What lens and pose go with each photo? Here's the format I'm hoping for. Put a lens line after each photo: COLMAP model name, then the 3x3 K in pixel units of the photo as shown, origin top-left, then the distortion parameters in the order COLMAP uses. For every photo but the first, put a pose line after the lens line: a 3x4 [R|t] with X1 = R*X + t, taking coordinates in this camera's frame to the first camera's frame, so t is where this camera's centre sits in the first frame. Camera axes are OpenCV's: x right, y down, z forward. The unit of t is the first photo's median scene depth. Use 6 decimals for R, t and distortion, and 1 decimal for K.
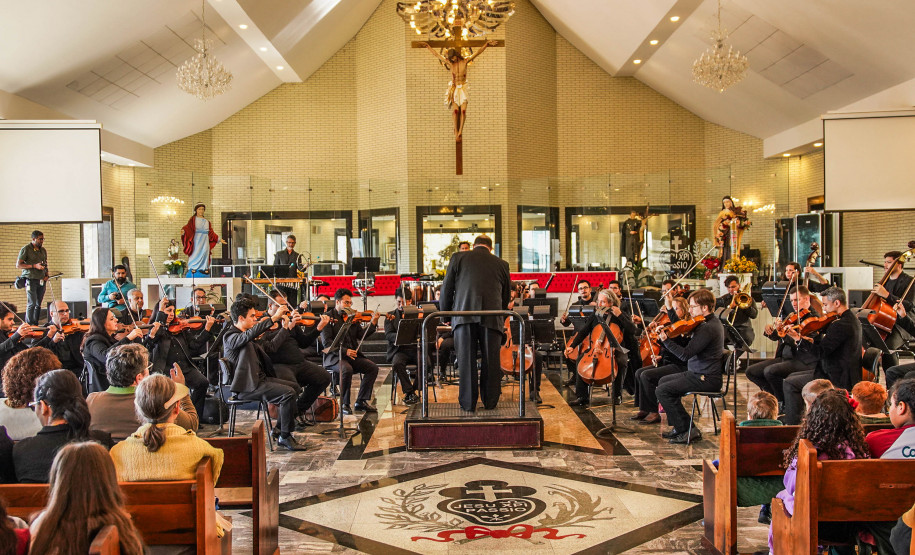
lens RADIAL K [[960.8, 0, 457.5], [0, 960.8, 277.5], [0, 0, 1]] dist [-0.008498, -0.004320]
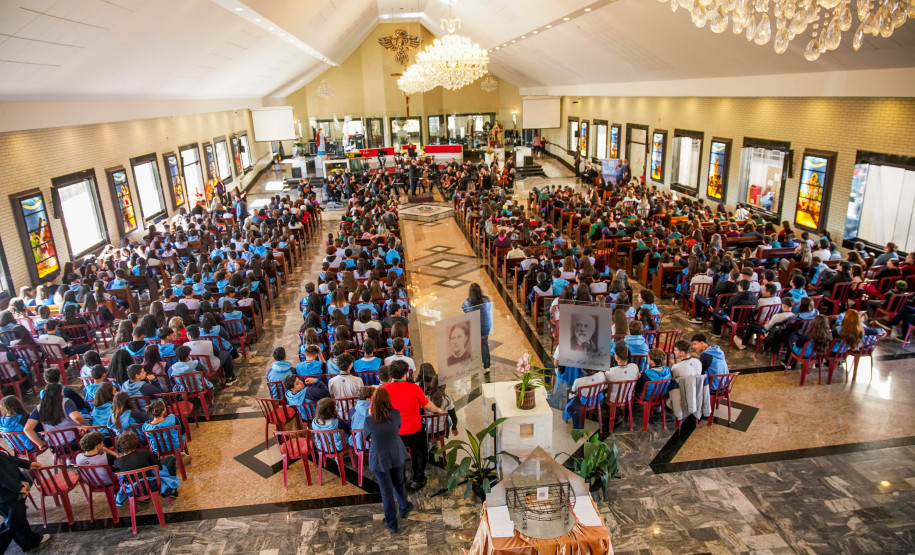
lens RADIAL K [[602.6, 0, 457.5], [0, 602.6, 277.5], [0, 0, 1]] dist [-0.009245, -0.001122]
pose [[0.994087, -0.051414, 0.095646, -0.049062], [0.022922, 0.960316, 0.277970, -0.140081], [-0.106142, -0.274133, 0.955816, -0.940287]]
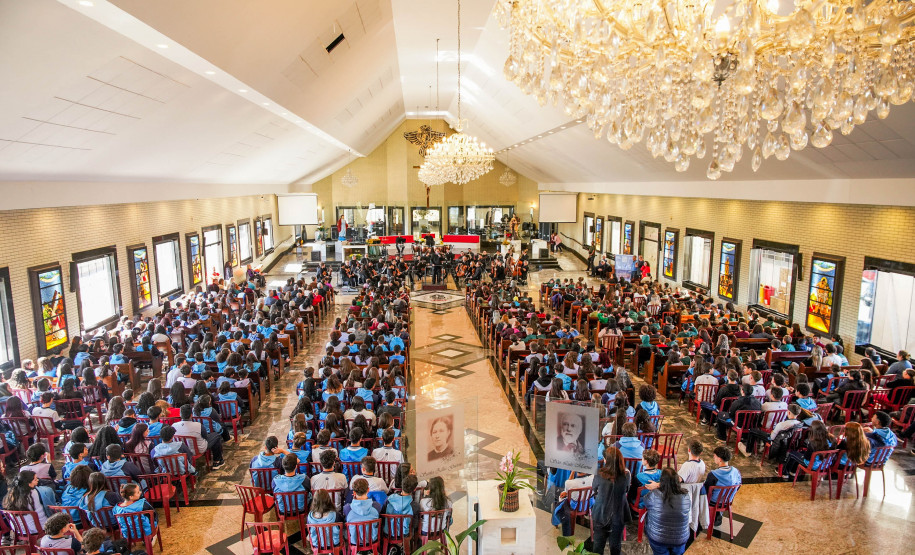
lens RADIAL K [[602.6, 0, 457.5], [0, 602.6, 277.5], [0, 0, 1]] dist [-0.009245, -0.001122]
pose [[0.997671, 0.001686, 0.068183, -0.034081], [-0.010964, 0.990659, 0.135923, -0.142150], [-0.067317, -0.136354, 0.988370, -0.941855]]
